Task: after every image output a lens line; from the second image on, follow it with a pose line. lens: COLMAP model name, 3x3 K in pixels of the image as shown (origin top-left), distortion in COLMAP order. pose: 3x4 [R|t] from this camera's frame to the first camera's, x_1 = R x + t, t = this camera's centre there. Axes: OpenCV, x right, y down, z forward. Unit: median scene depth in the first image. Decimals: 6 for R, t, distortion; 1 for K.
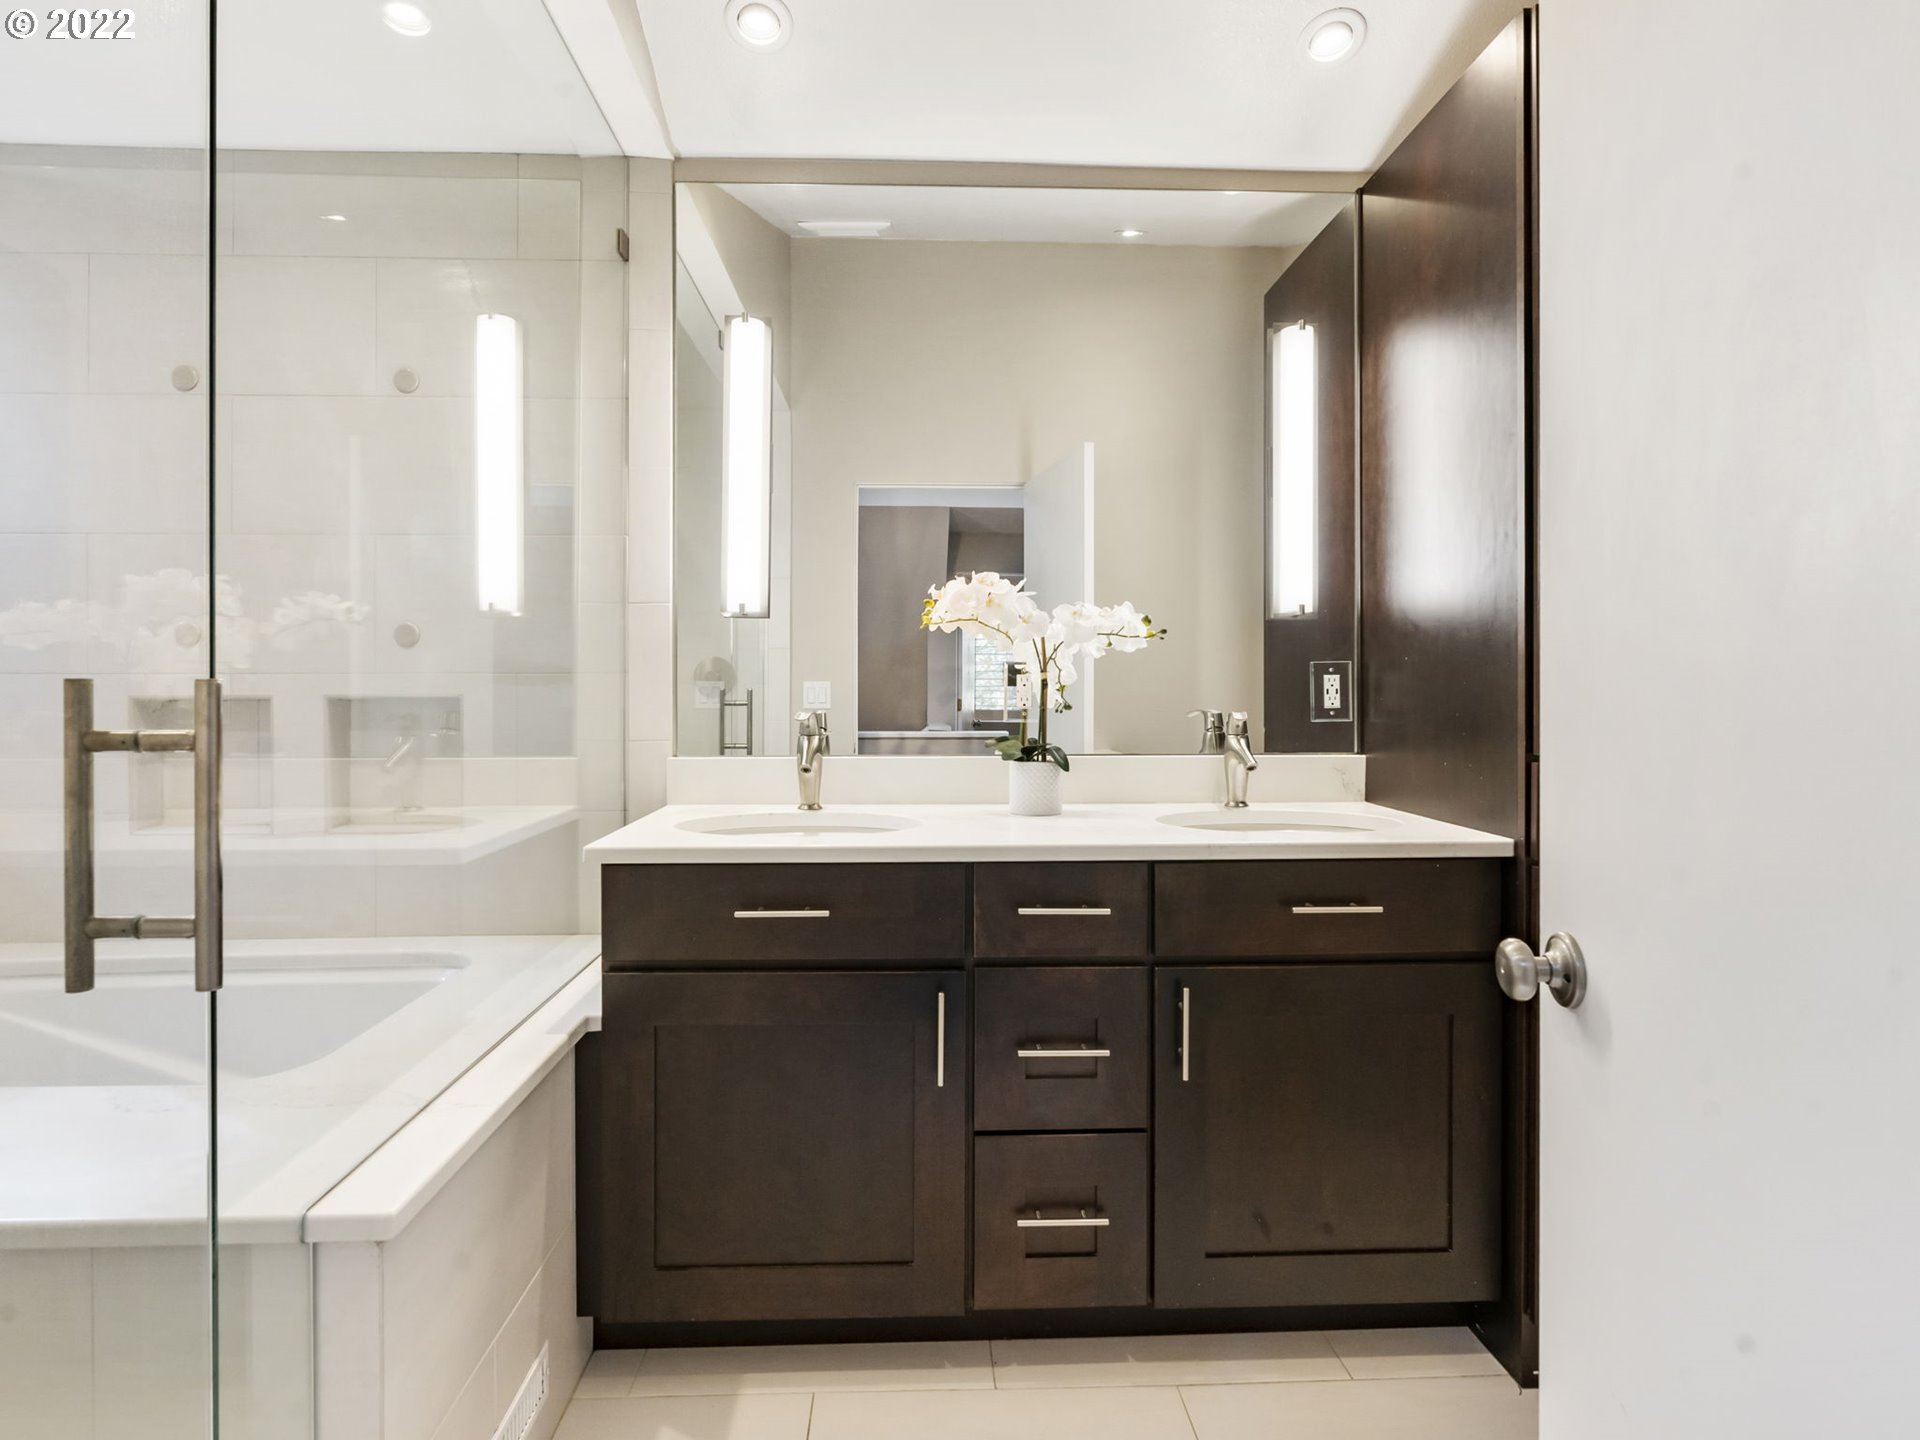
lens RADIAL K [[978.5, 0, 952.5], [0, 978.5, 707.8], [0, 0, 1]] dist [-0.002577, -0.000104]
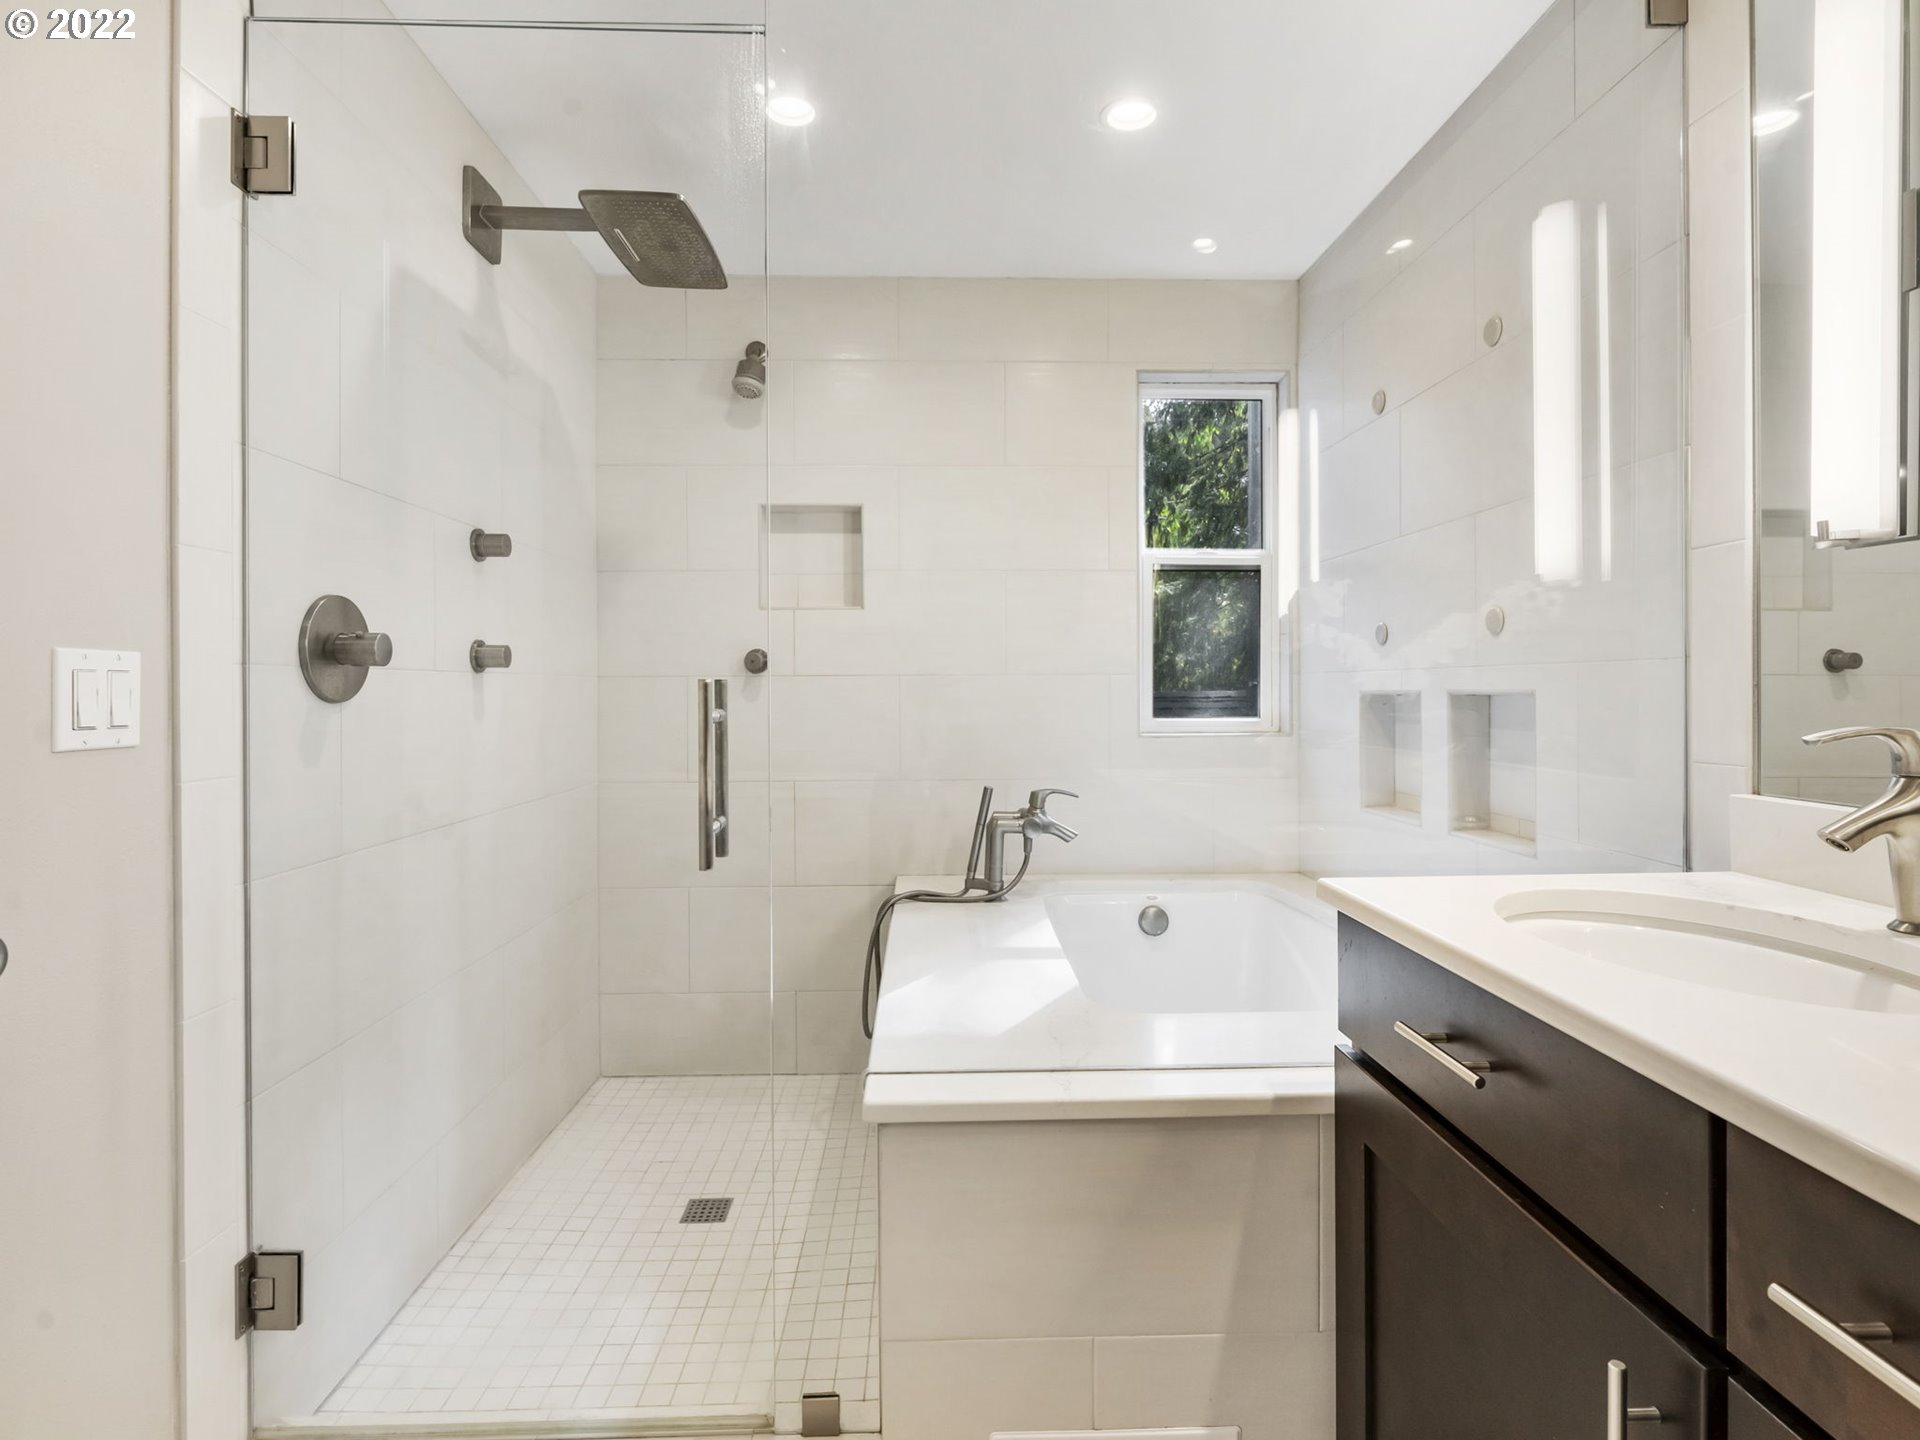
lens RADIAL K [[978.5, 0, 952.5], [0, 978.5, 707.8], [0, 0, 1]] dist [-0.002577, -0.000104]
pose [[-0.009813, 0.021317, -0.999725, 0.320222], [-0.014252, 0.999668, 0.021456, -0.009289], [0.999850, 0.014459, -0.009506, 0.519455]]
